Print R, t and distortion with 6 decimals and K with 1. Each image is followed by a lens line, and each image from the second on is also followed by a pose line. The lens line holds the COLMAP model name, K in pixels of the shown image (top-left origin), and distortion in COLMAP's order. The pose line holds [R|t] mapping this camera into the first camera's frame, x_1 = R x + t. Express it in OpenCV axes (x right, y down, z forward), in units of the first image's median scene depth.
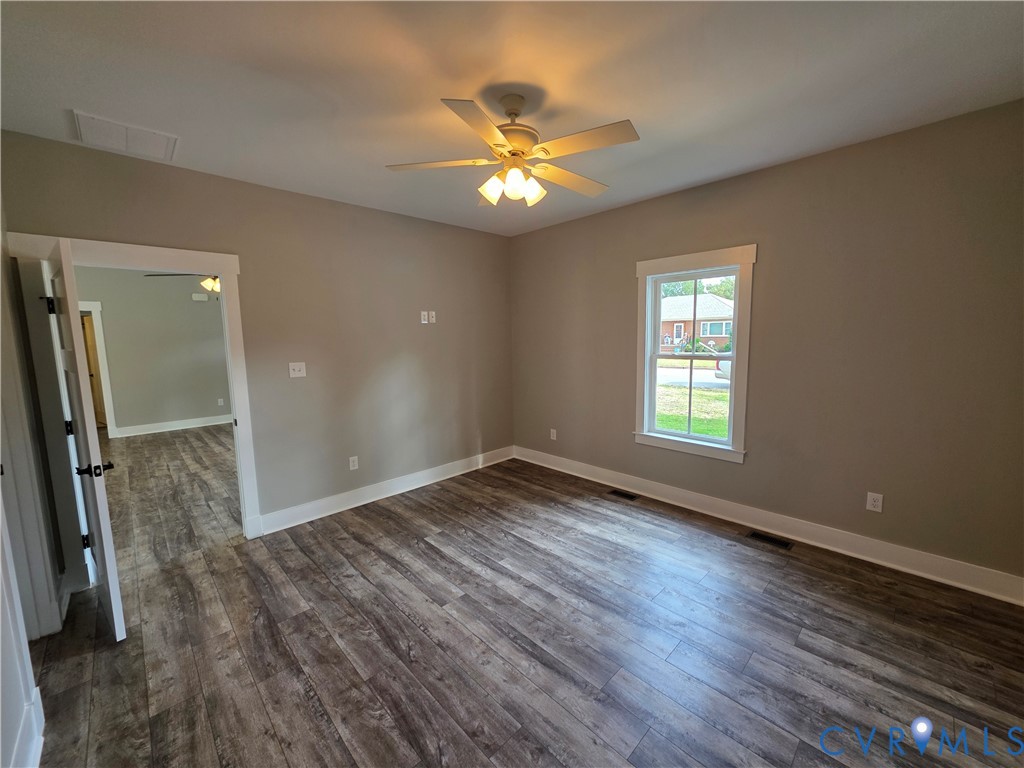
lens RADIAL K [[409.3, 0, 516.2], [0, 409.3, 384.0], [0, 0, 1]] dist [0.000037, 0.000054]
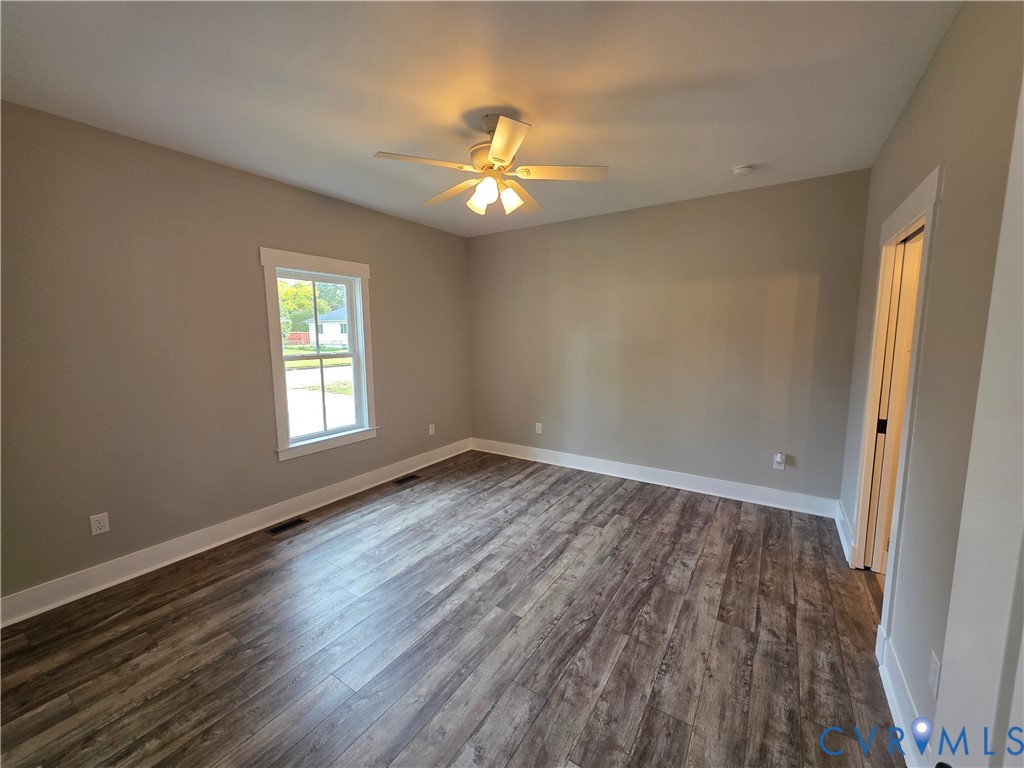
lens RADIAL K [[411.4, 0, 518.9], [0, 411.4, 380.8], [0, 0, 1]] dist [0.001770, 0.000402]
pose [[-0.234532, -0.093551, 0.967596, -1.027632], [0.126245, 0.983998, 0.125737, -0.107020], [-0.963876, 0.151644, -0.218969, 1.114176]]
